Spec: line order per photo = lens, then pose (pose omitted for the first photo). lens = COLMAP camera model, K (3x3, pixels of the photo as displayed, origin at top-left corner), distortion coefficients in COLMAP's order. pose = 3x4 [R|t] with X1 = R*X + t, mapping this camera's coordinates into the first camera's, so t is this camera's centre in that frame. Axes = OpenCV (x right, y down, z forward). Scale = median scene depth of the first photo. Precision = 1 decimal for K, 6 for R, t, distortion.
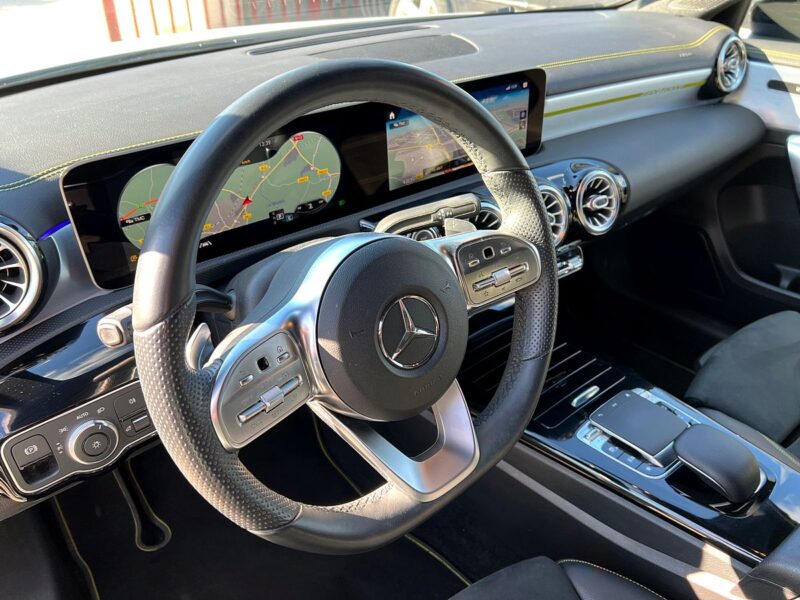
lens RADIAL K [[598.2, 0, 401.9], [0, 598.2, 310.9], [0, 0, 1]] dist [0.040702, -0.057157]
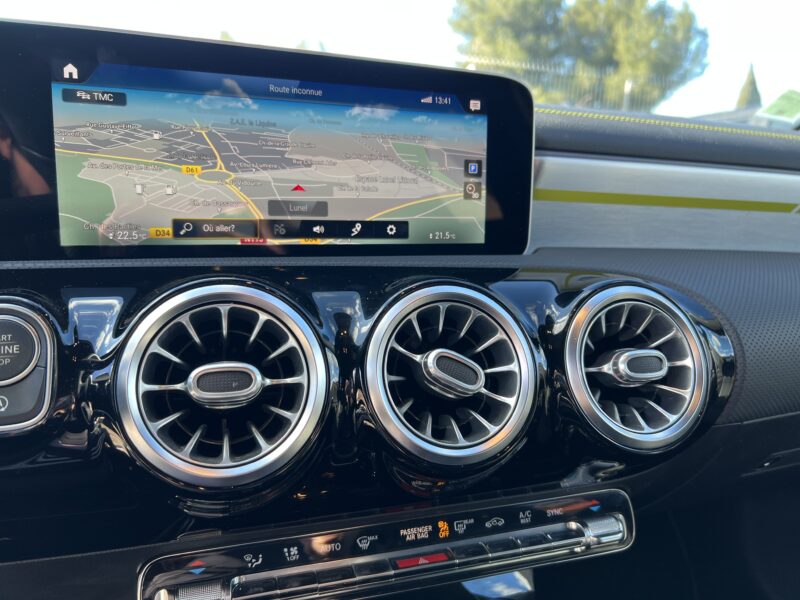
lens RADIAL K [[598.2, 0, 401.9], [0, 598.2, 310.9], [0, 0, 1]] dist [0.040702, -0.057157]
pose [[0.950764, 0.085750, -0.297817, 0.296591], [-0.195092, 0.912266, -0.360151, -0.047842], [0.240806, 0.400521, 0.884079, 0.619915]]
